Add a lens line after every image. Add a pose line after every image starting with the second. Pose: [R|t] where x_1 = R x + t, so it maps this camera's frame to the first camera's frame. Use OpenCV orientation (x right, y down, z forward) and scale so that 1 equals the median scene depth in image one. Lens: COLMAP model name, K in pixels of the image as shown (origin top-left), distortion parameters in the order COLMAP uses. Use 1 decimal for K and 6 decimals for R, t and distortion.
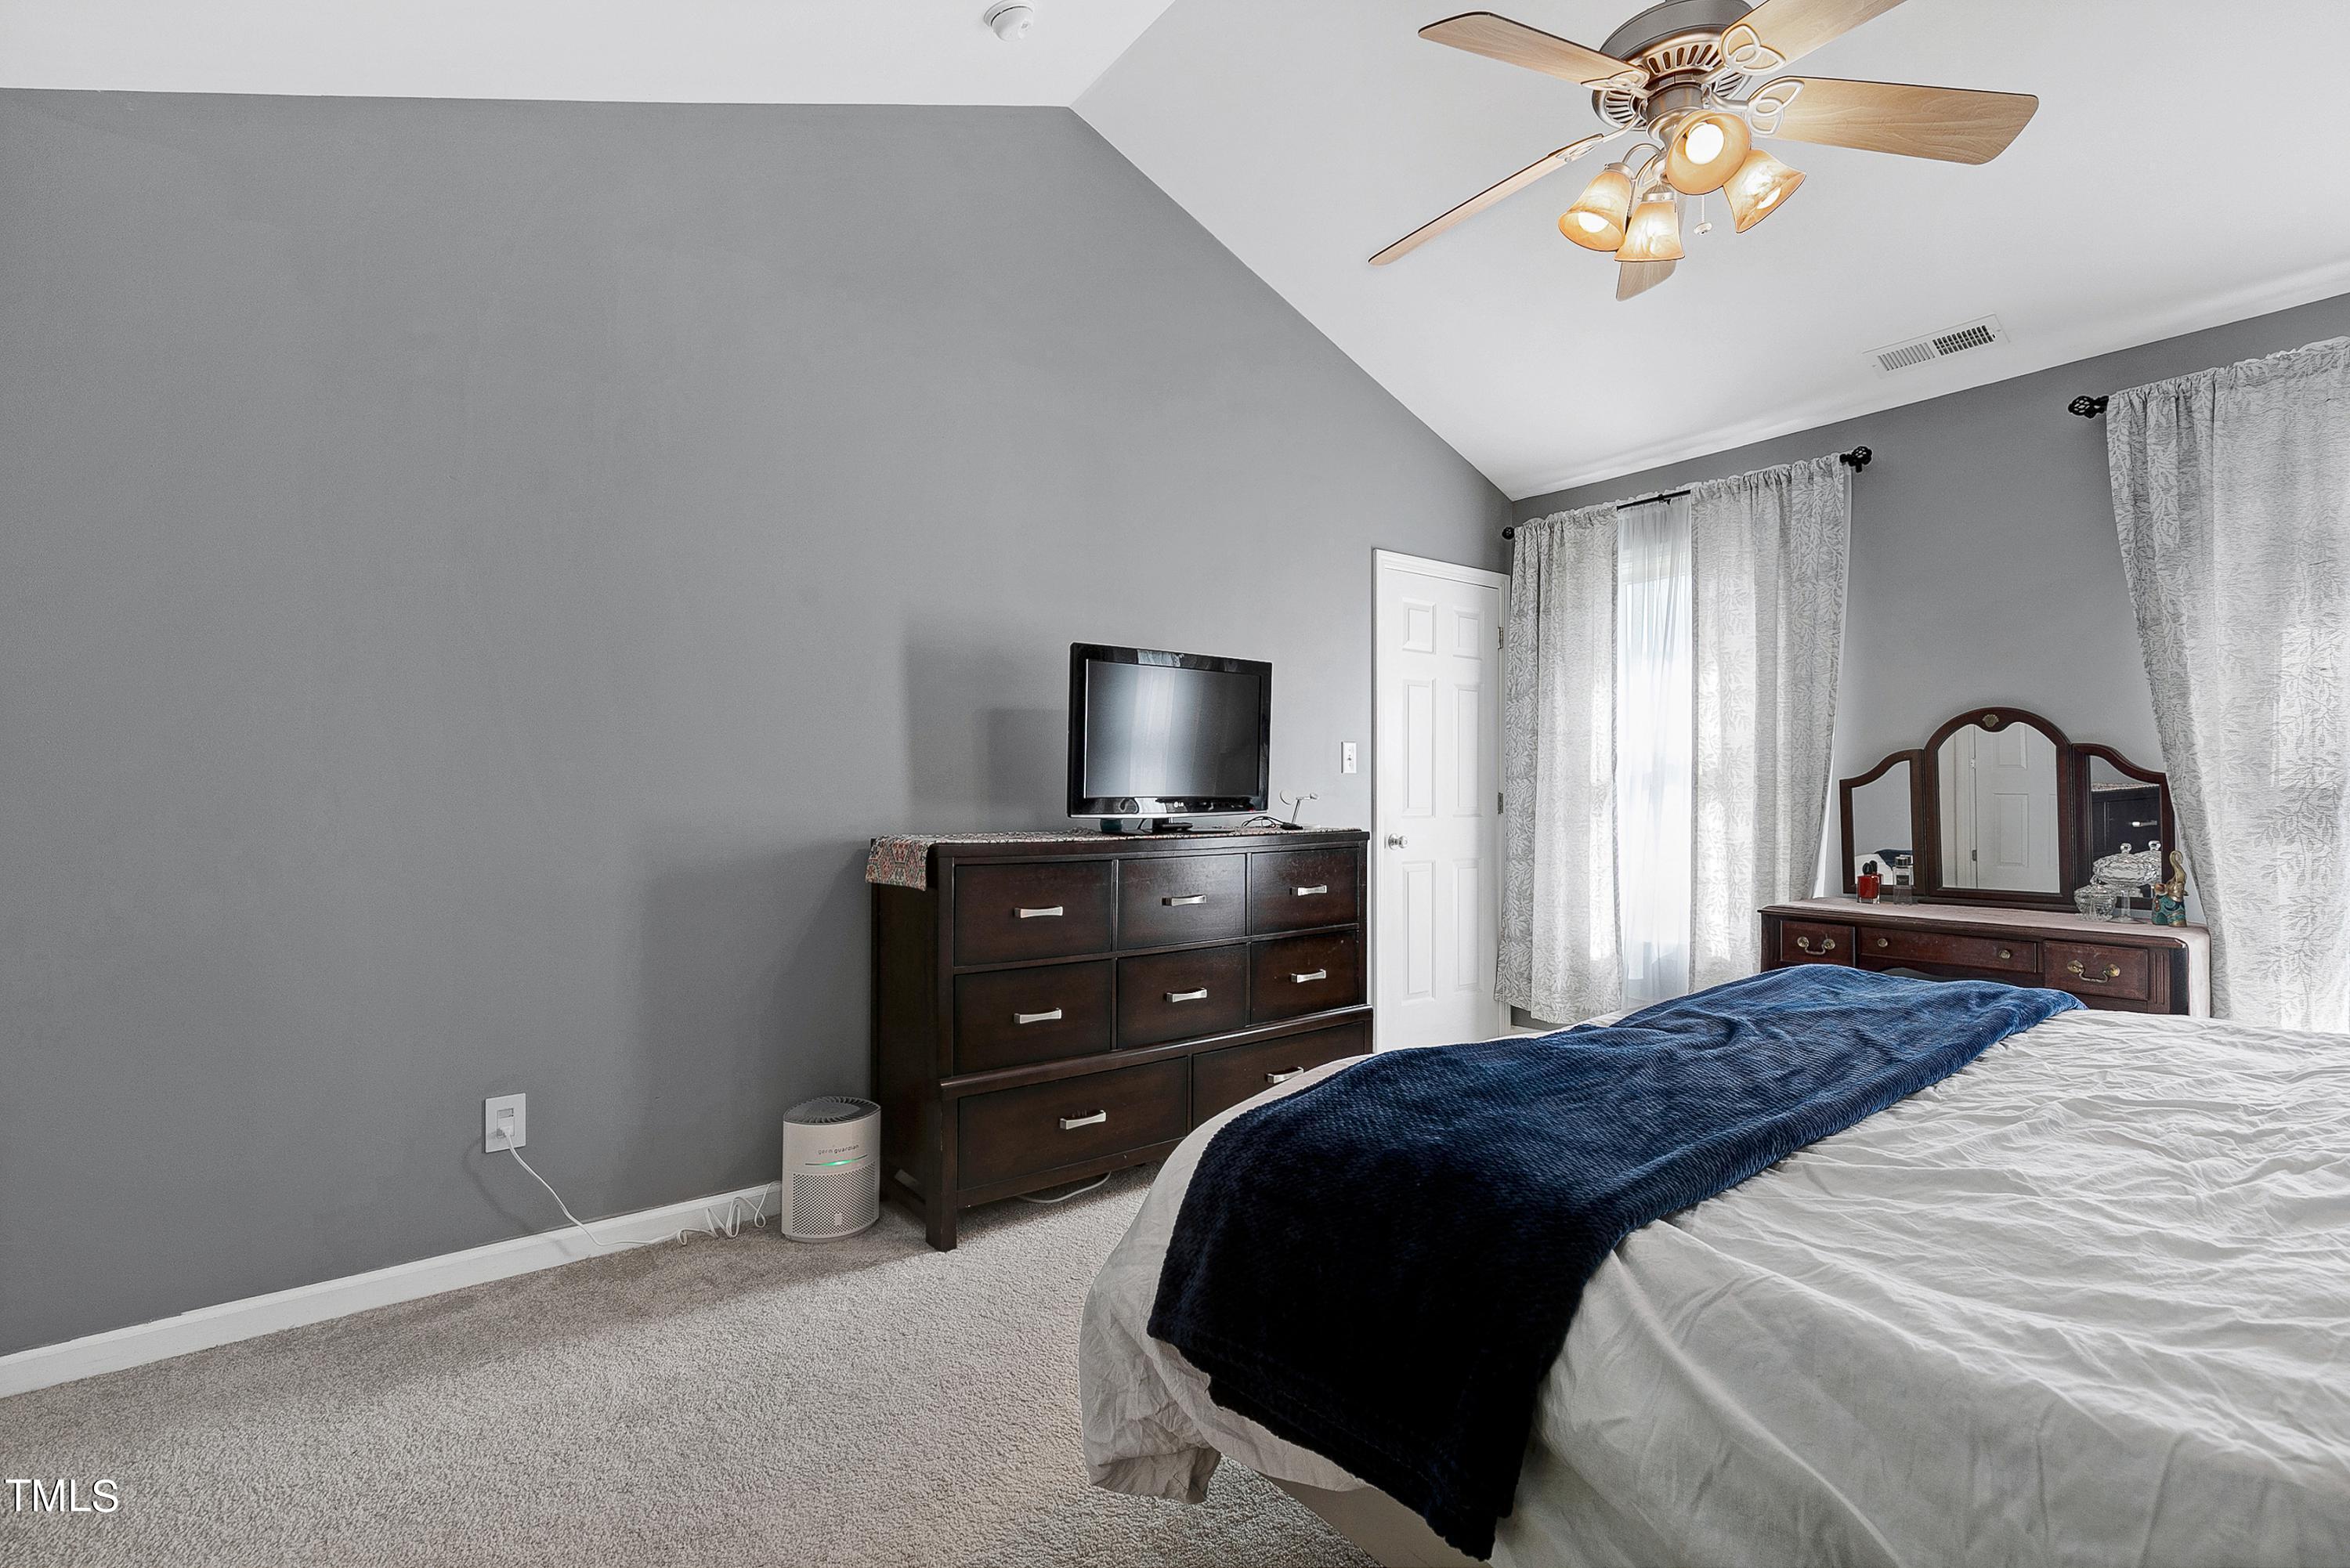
lens RADIAL K [[1073.8, 0, 1179.2], [0, 1073.8, 786.0], [0, 0, 1]] dist [0.006967, -0.000077]
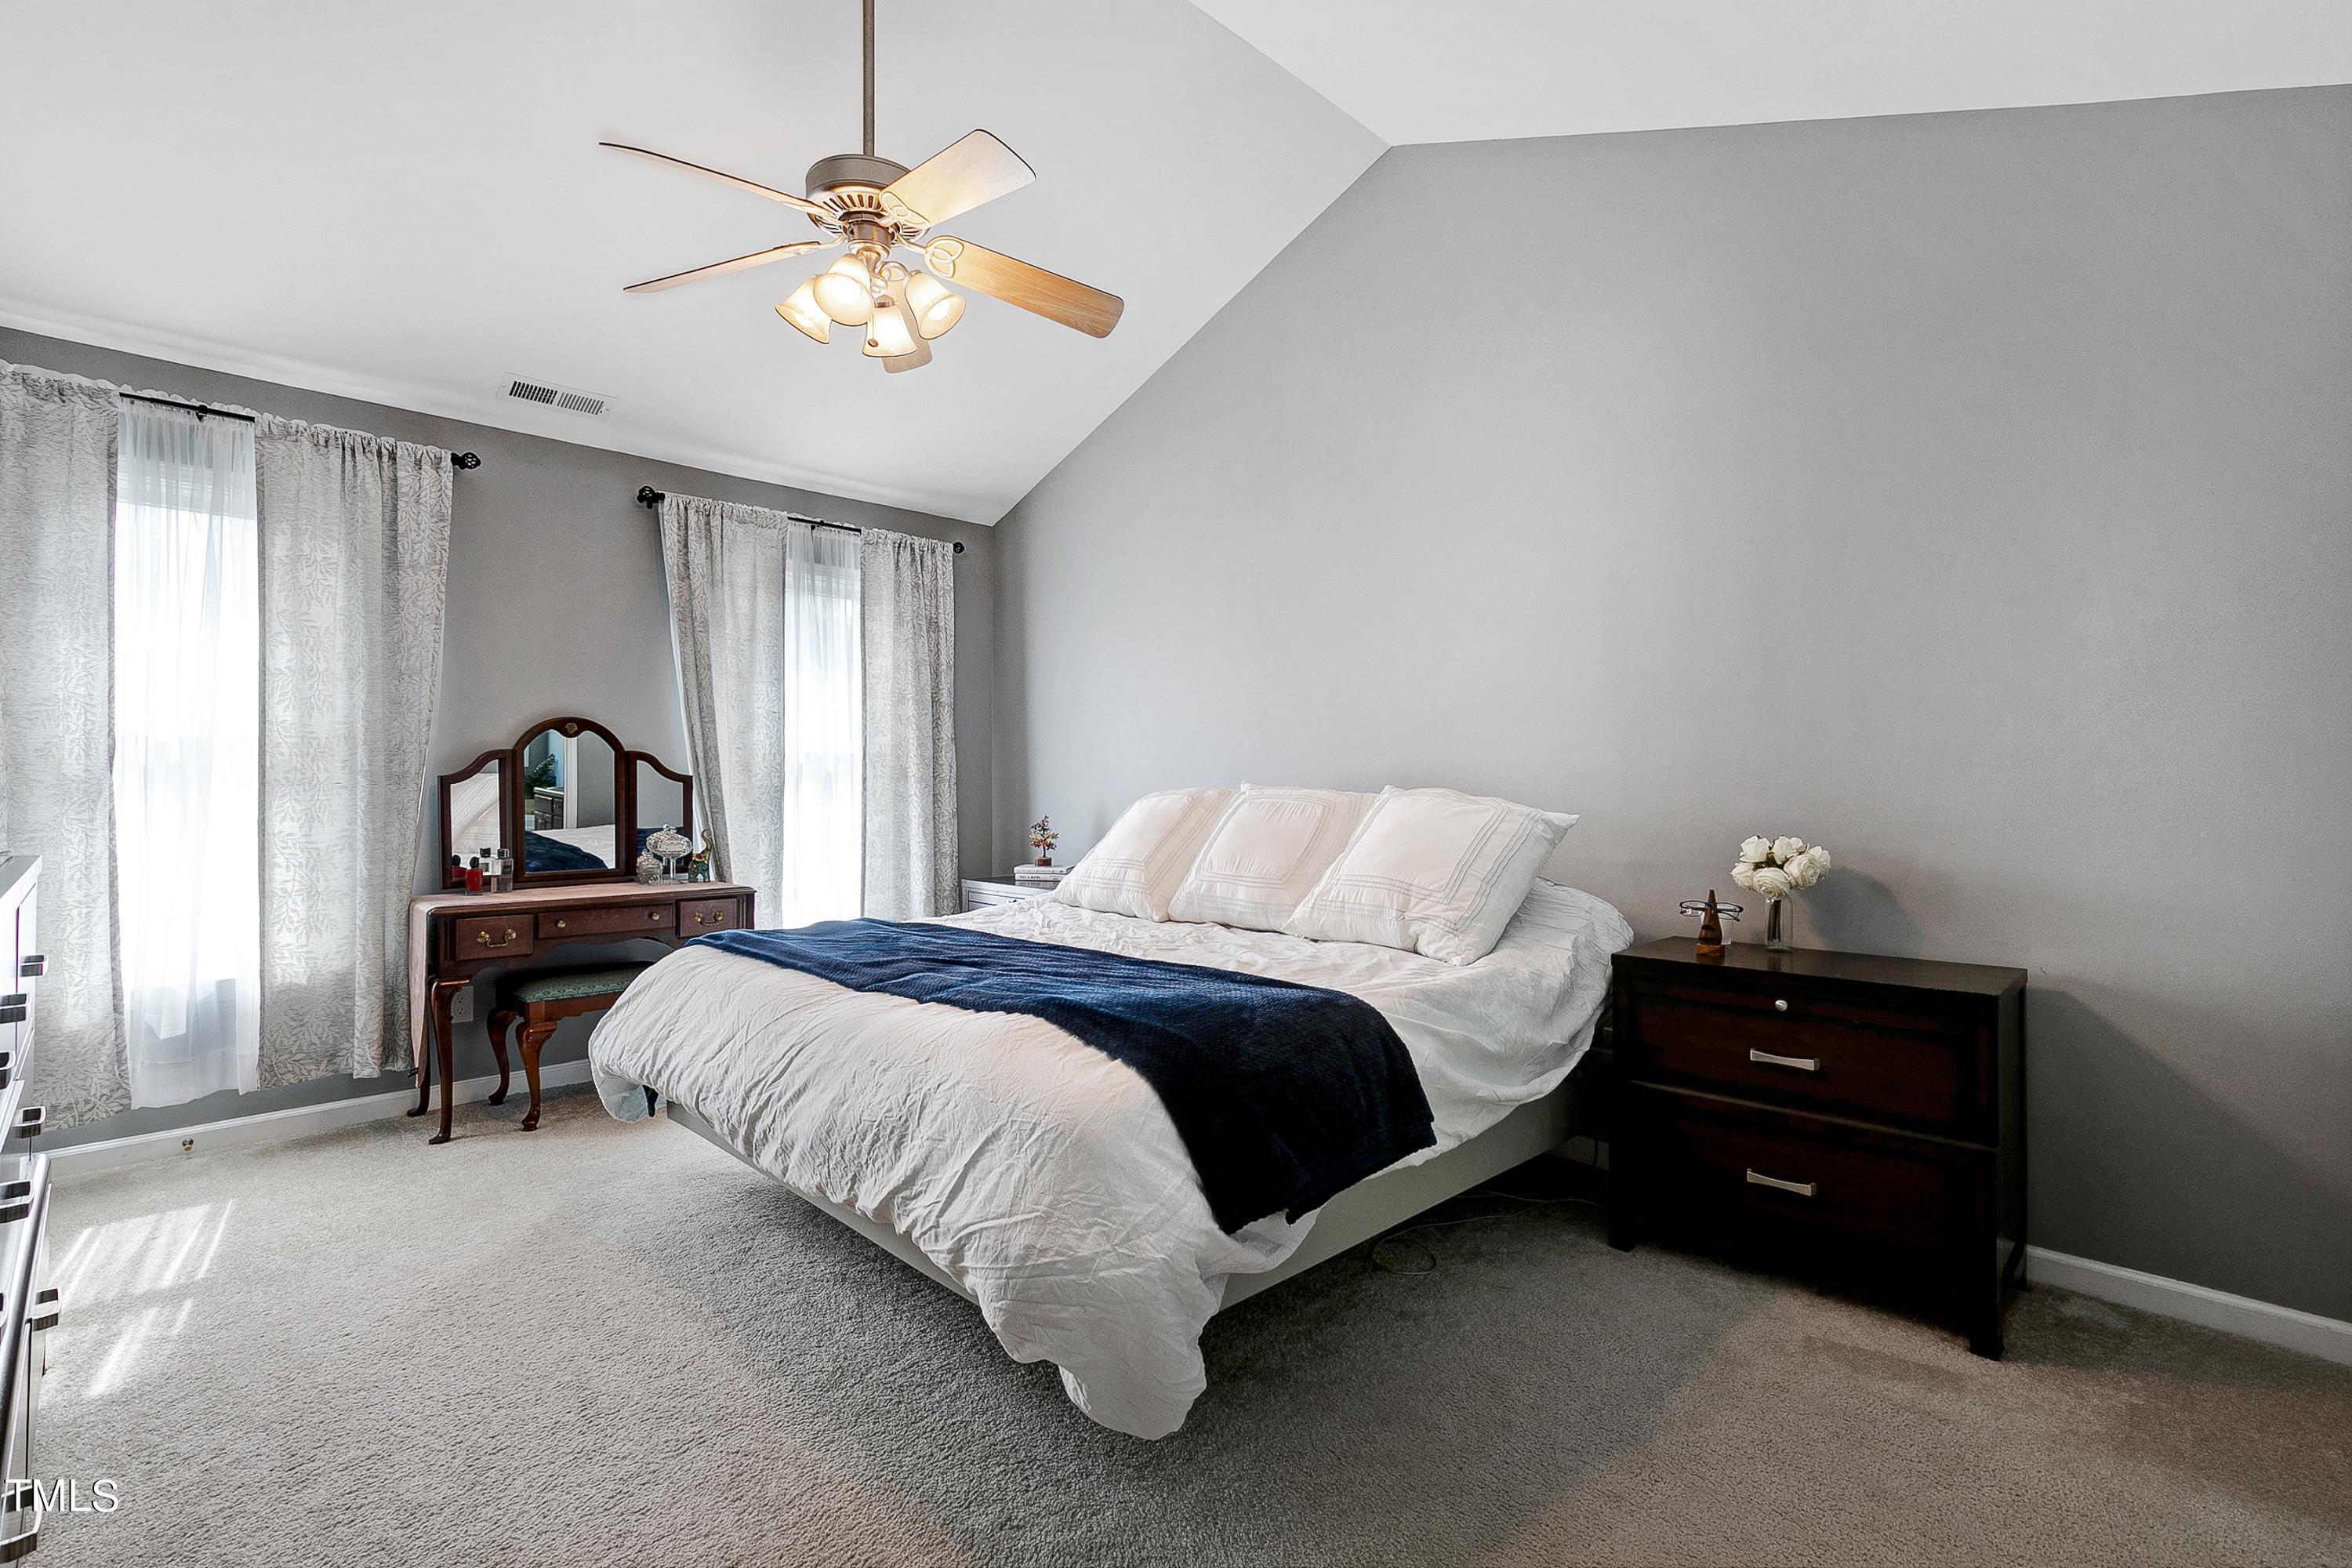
lens RADIAL K [[1074.8, 0, 1180.2], [0, 1074.8, 786.0], [0, 0, 1]] dist [0.006967, -0.000077]
pose [[-0.121121, 0.004673, 0.992627, -0.457919], [-0.002999, 0.999983, -0.005073, 0.006609], [-0.992633, -0.003592, -0.121104, 0.435961]]
